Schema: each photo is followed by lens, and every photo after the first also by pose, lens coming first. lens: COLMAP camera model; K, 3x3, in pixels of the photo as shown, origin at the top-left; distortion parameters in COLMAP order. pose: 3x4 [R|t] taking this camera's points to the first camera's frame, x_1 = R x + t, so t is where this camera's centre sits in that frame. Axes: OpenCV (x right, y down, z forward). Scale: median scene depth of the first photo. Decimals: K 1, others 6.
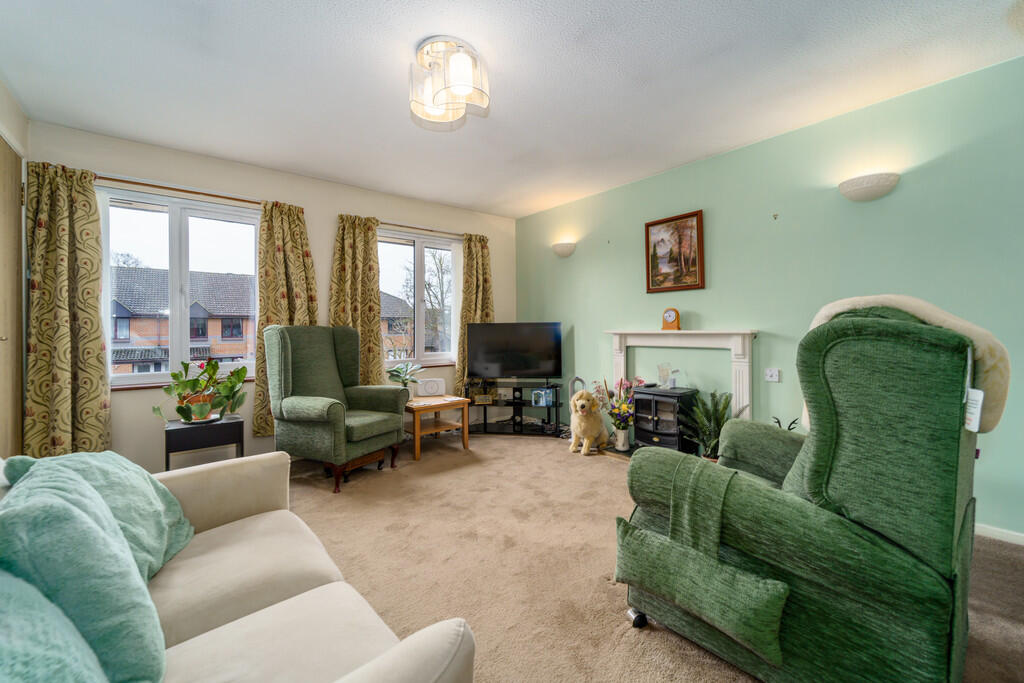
lens RADIAL K [[410.9, 0, 511.4], [0, 410.9, 329.9], [0, 0, 1]] dist [0.001681, -0.004000]
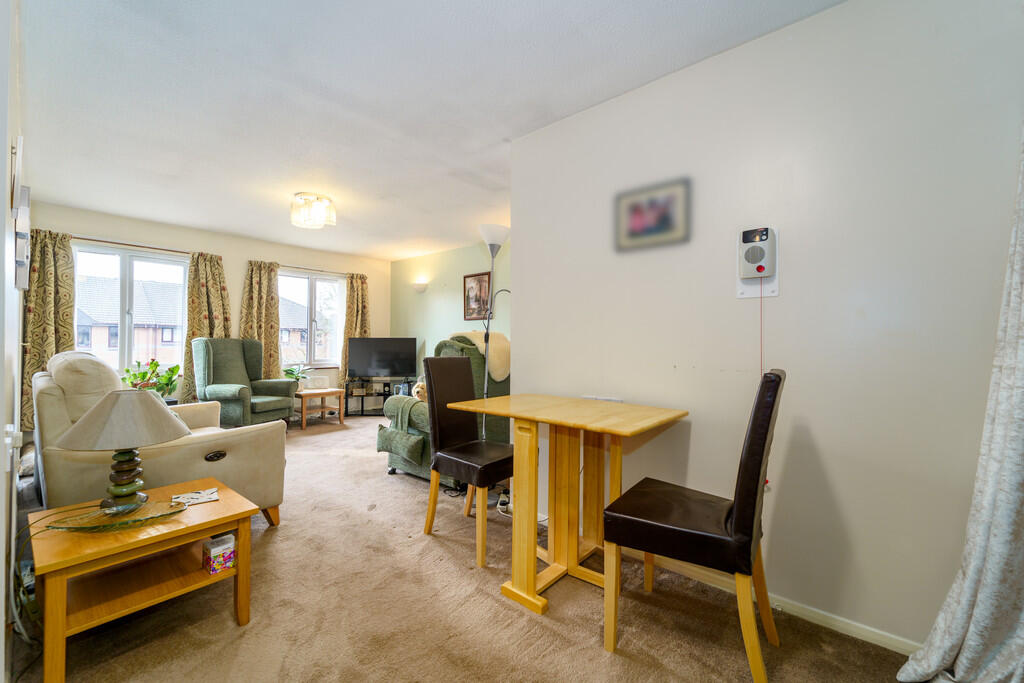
lens RADIAL K [[395.9, 0, 512.0], [0, 395.9, 341.5], [0, 0, 1]] dist [-0.013050, -0.000207]
pose [[0.981310, 0.011934, 0.192063, 0.230458], [-0.011047, 0.999923, -0.005687, -0.001760], [-0.192116, 0.003459, 0.981366, -0.542657]]
